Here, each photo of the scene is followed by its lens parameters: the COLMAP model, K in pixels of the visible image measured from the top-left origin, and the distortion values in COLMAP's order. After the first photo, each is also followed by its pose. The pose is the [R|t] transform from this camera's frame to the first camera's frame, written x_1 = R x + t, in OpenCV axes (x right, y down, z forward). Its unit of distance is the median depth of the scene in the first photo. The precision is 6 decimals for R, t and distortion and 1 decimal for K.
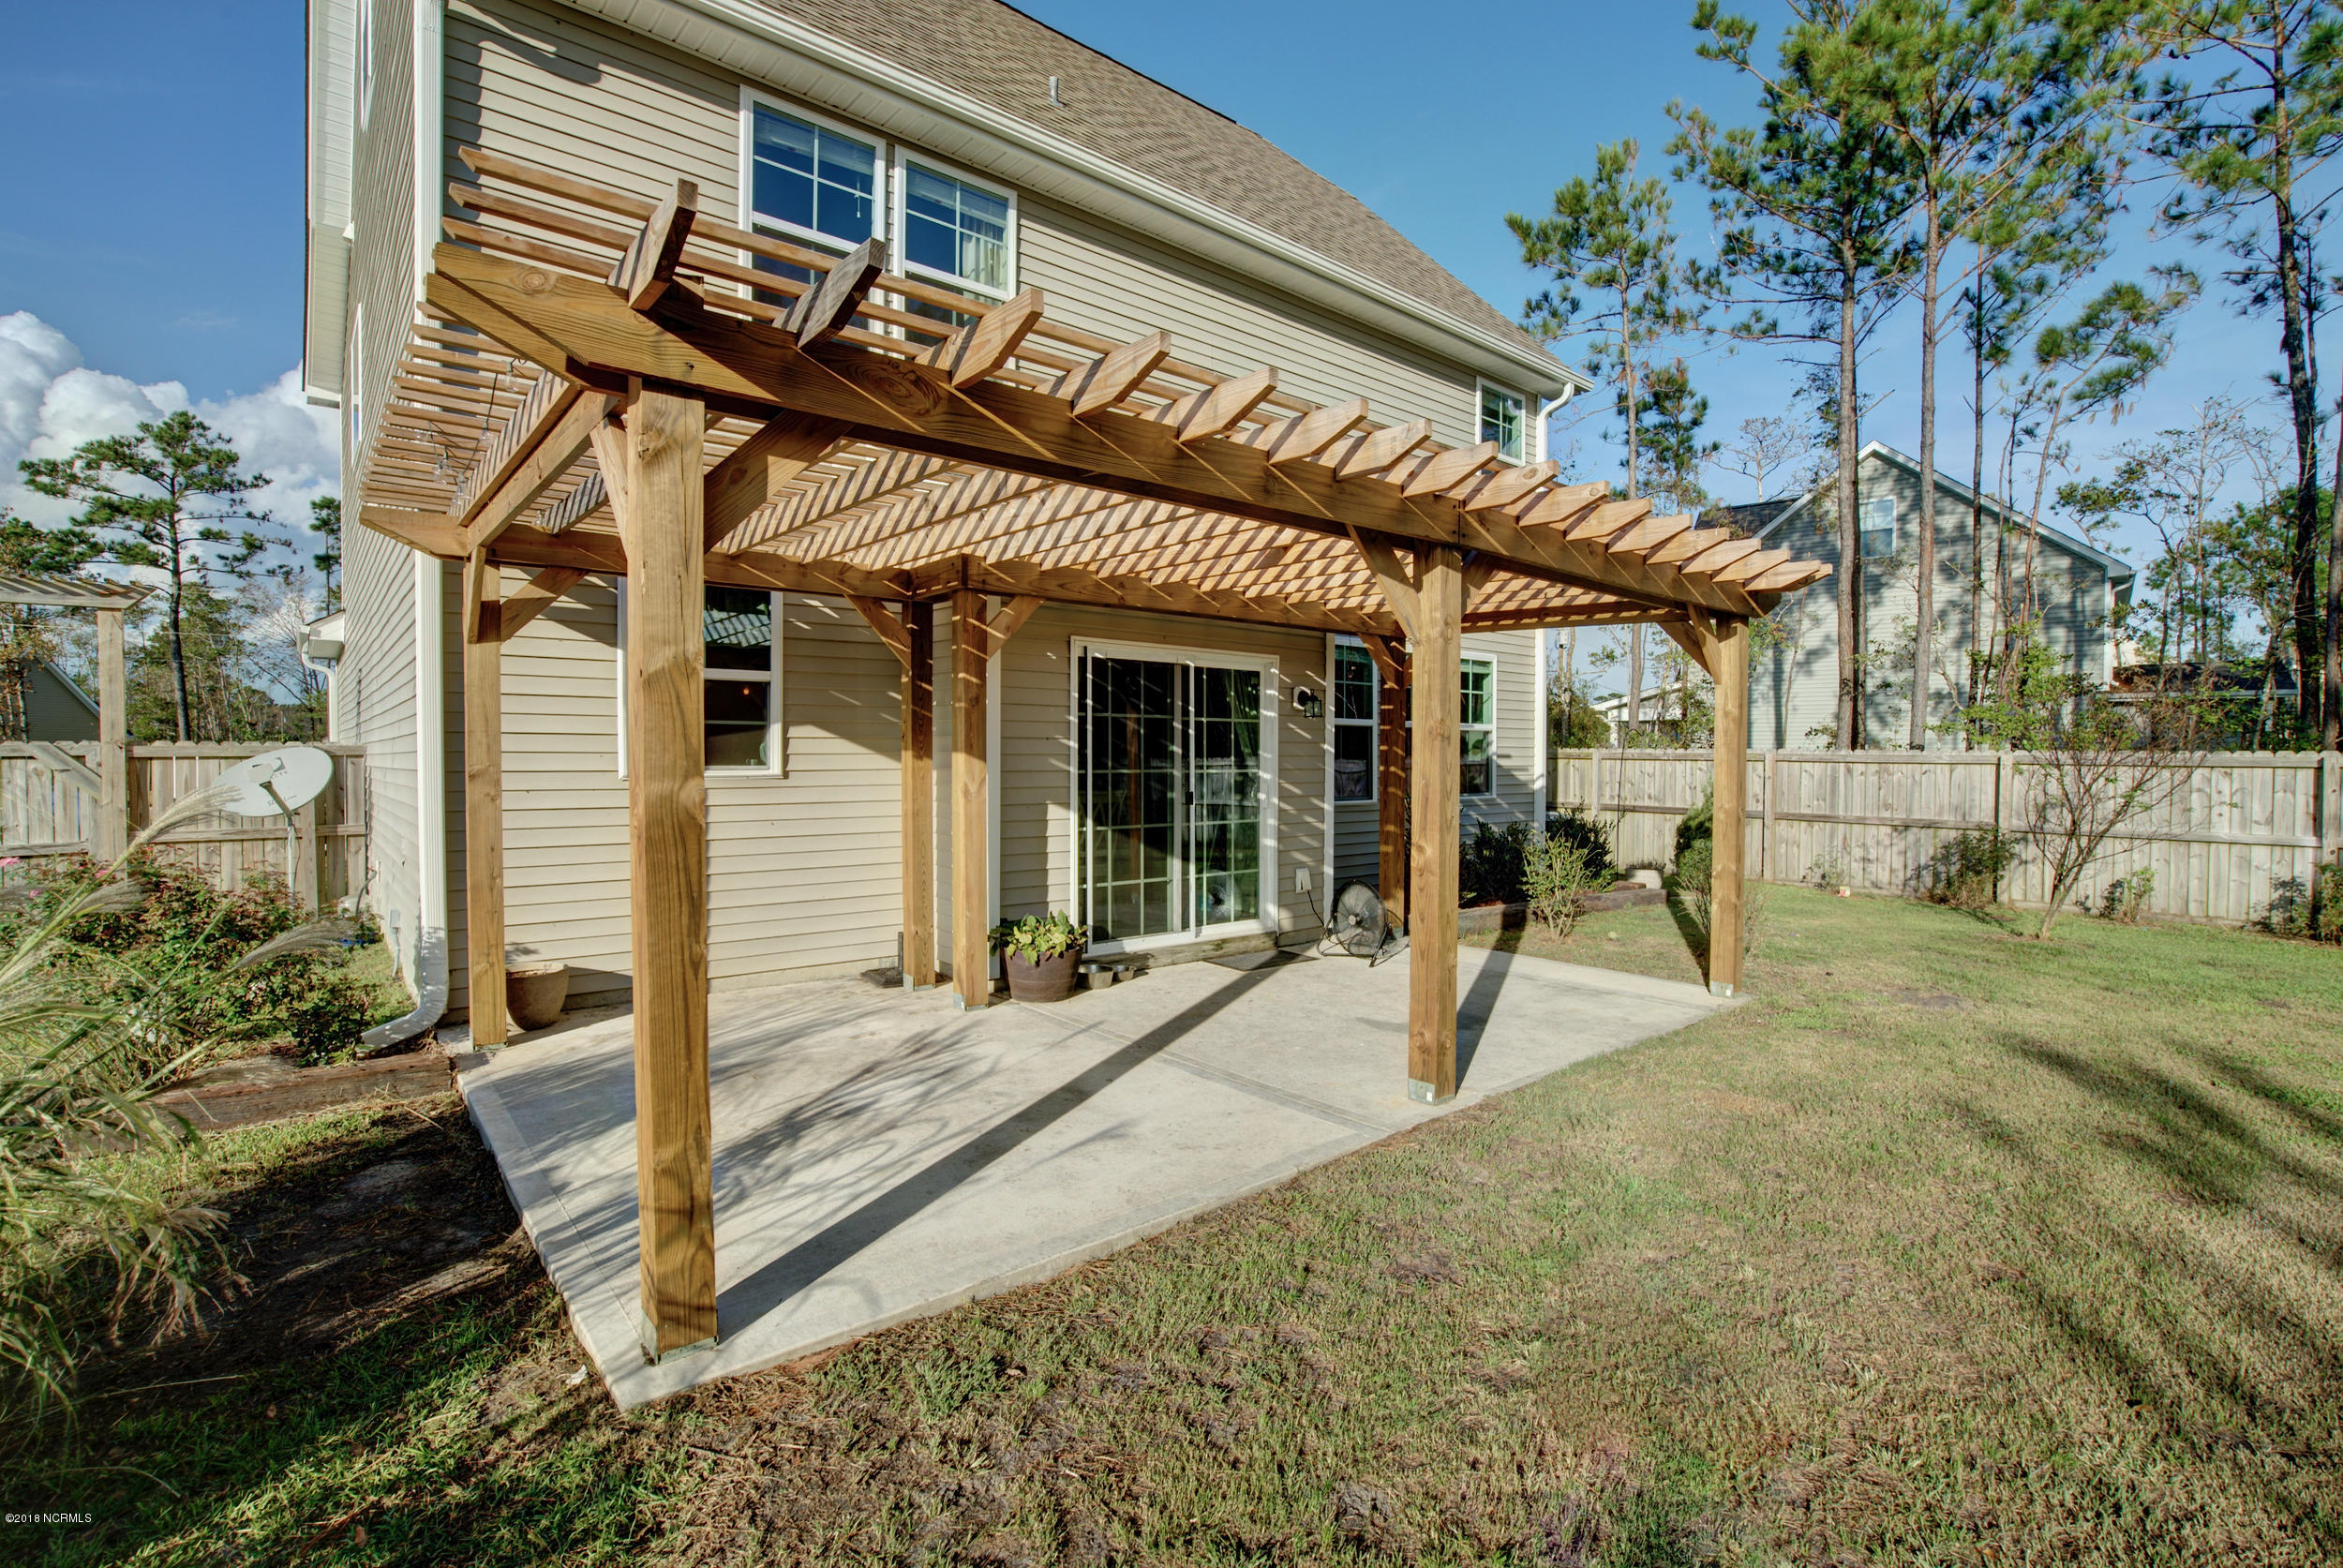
lens RADIAL K [[1073.2, 0, 1170.4], [0, 1073.2, 783.1], [0, 0, 1]] dist [-0.052156, 0.008823]
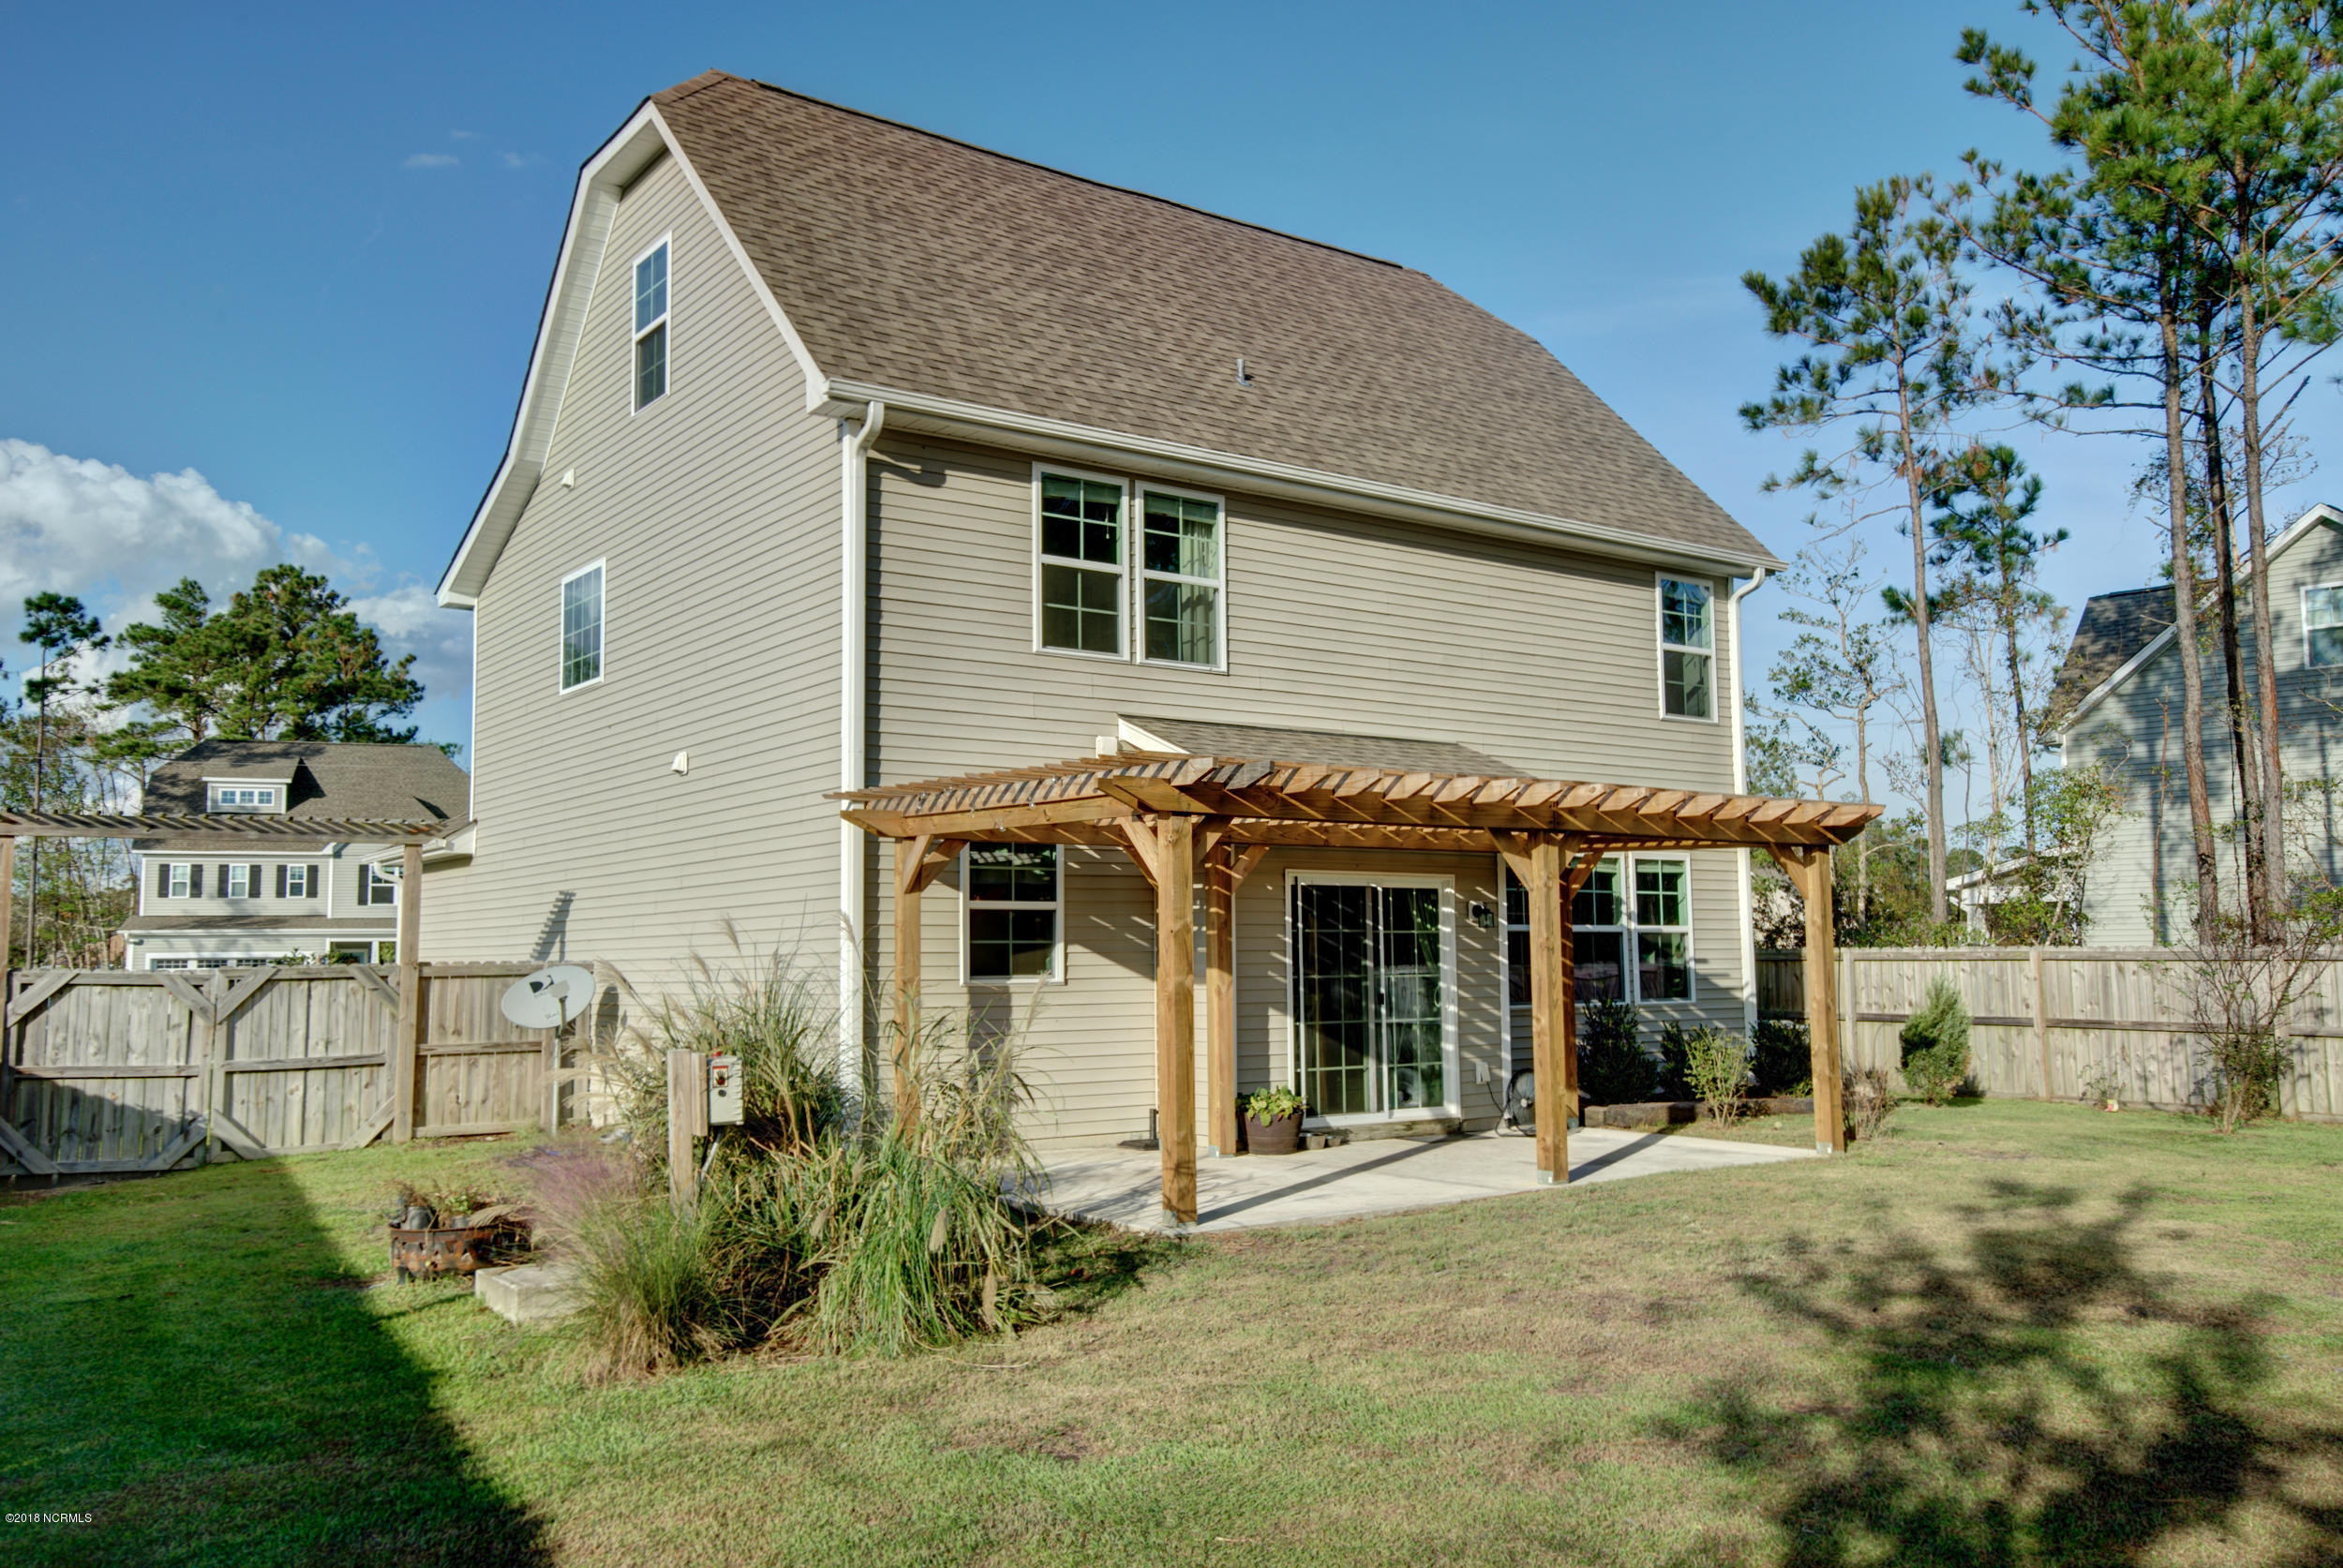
lens RADIAL K [[1873.6, 0, 1161.6], [0, 1873.6, 798.0], [0, 0, 1]] dist [0.029330, 0.011415]
pose [[0.997284, -0.019715, -0.070970, -0.046983], [0.011523, 0.993410, -0.114037, 0.017451], [0.072751, 0.112909, 0.990938, -0.715534]]
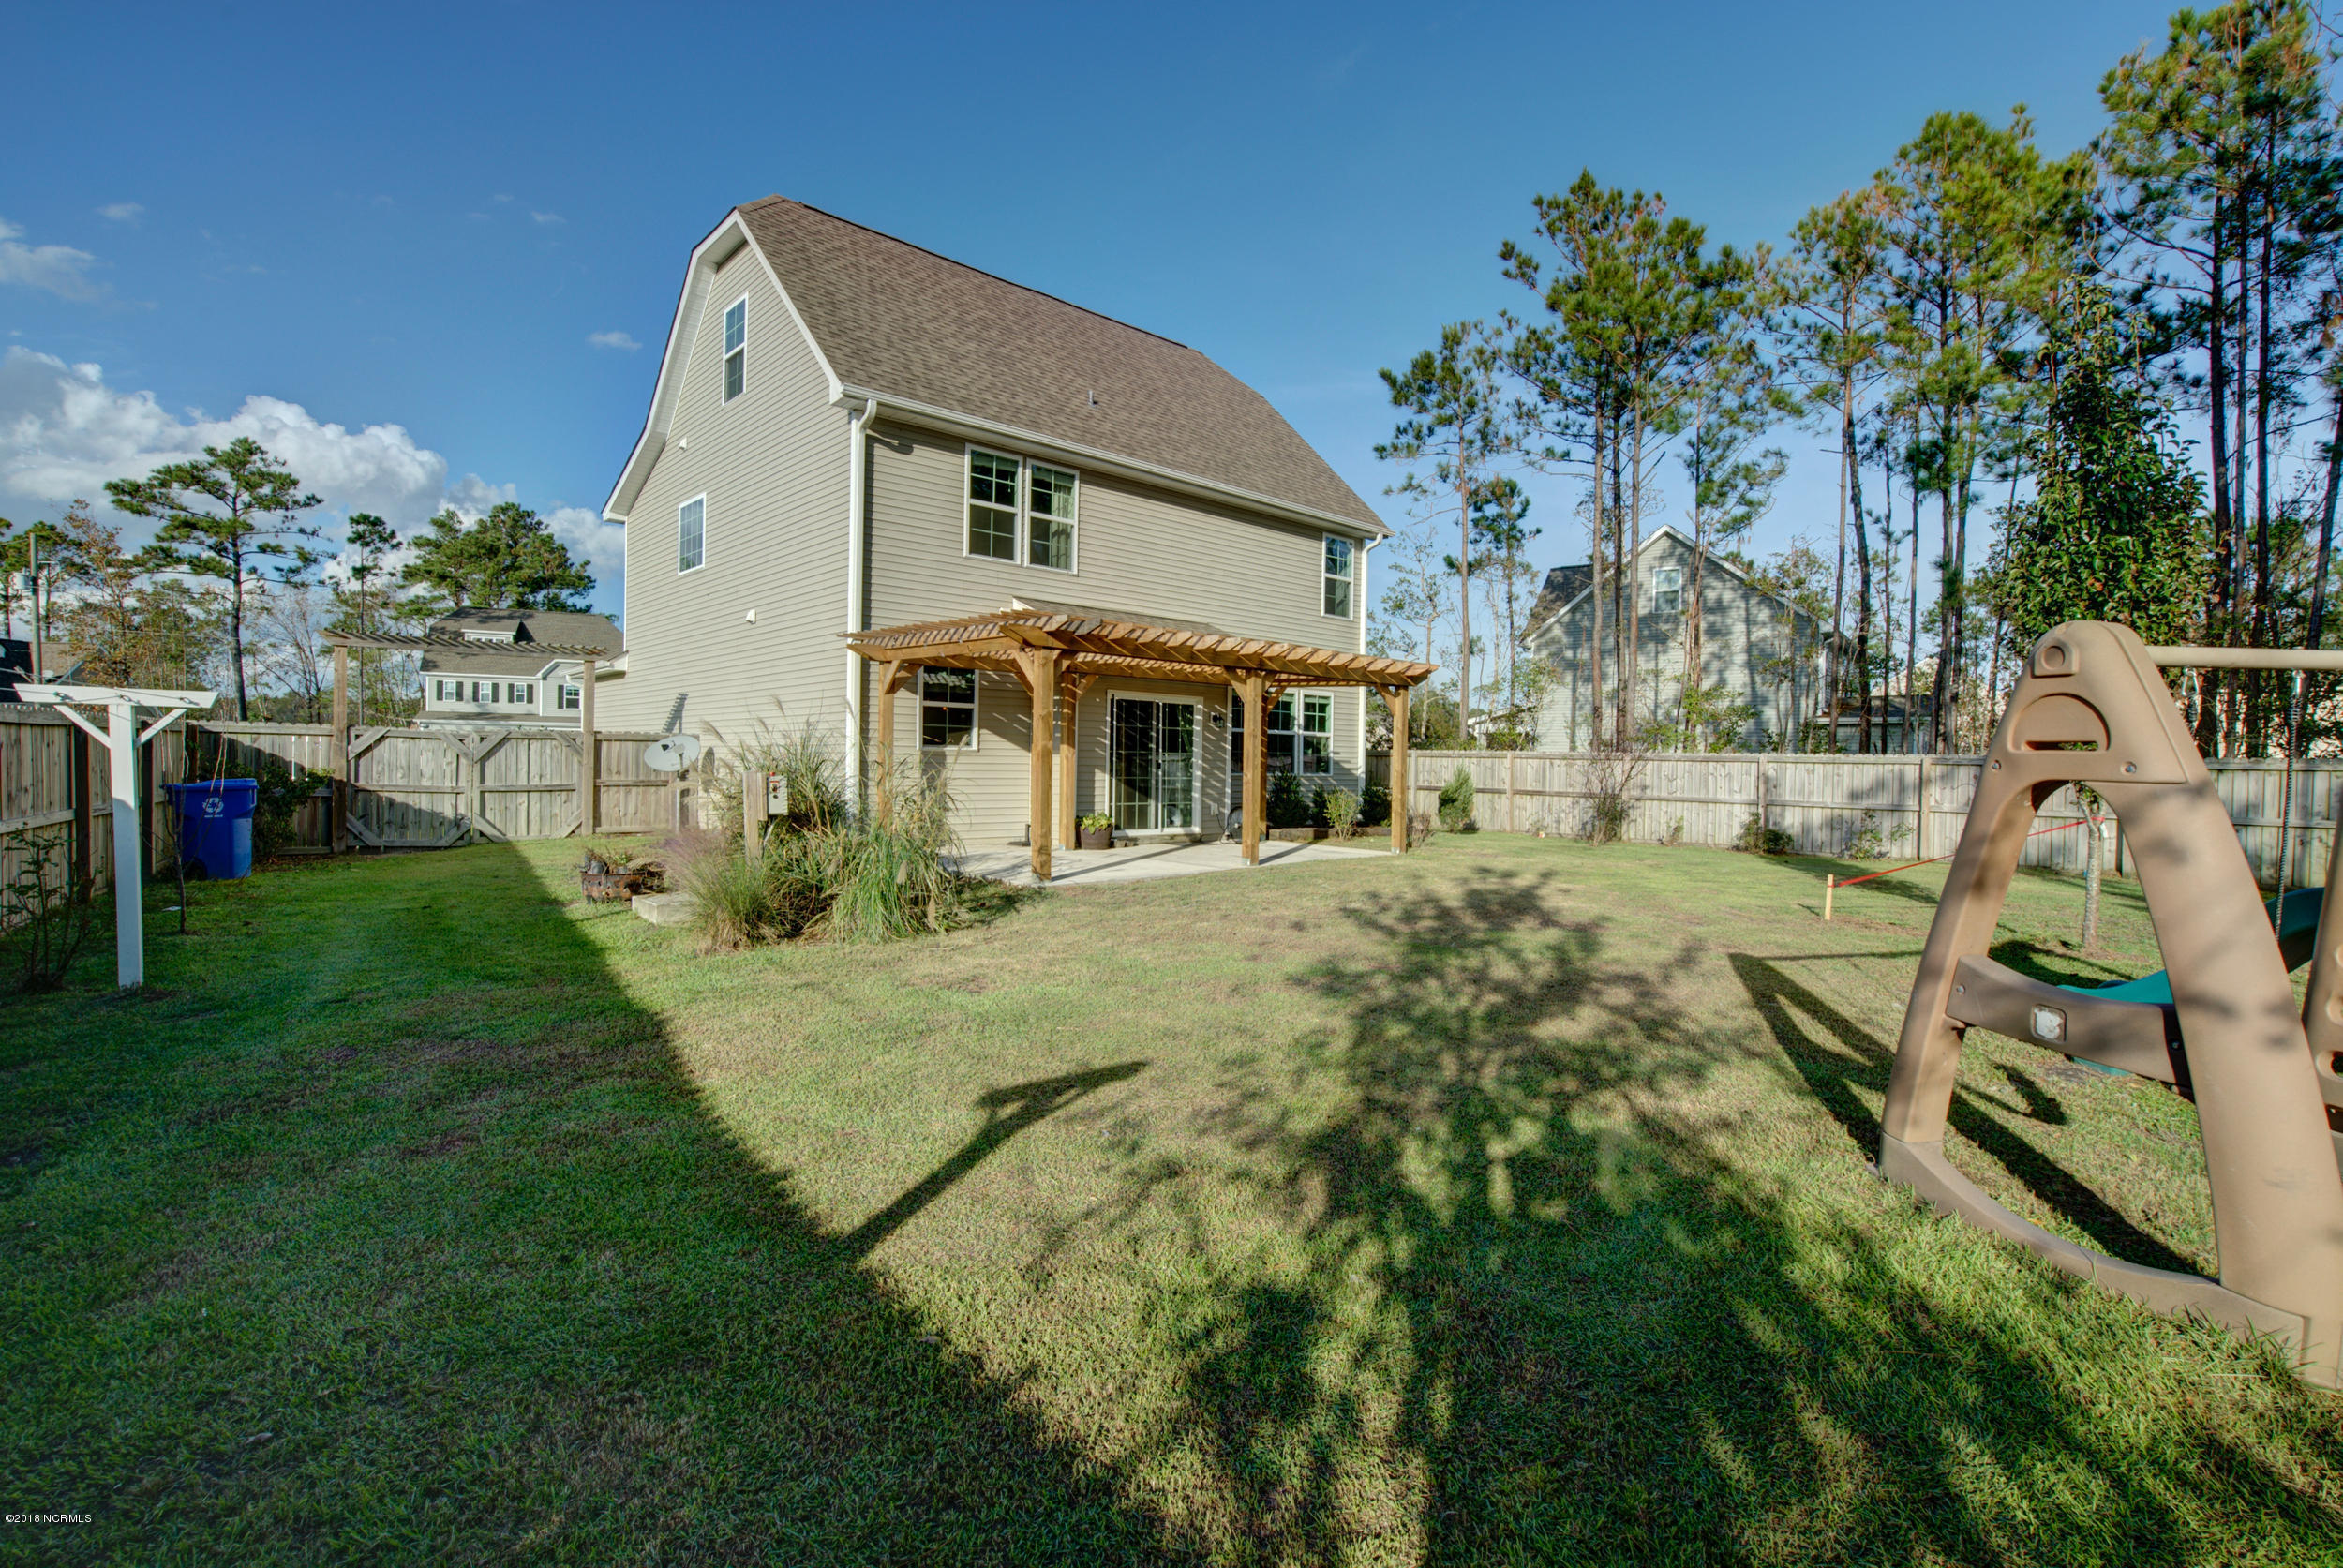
lens RADIAL K [[1073.2, 0, 1168.3], [0, 1073.2, 791.7], [0, 0, 1]] dist [-0.052156, 0.008823]
pose [[0.998694, 0.011808, 0.049704, -0.044362], [-0.011875, 0.999929, 0.001048, 0.040640], [-0.049688, -0.001637, 0.998763, -0.716566]]
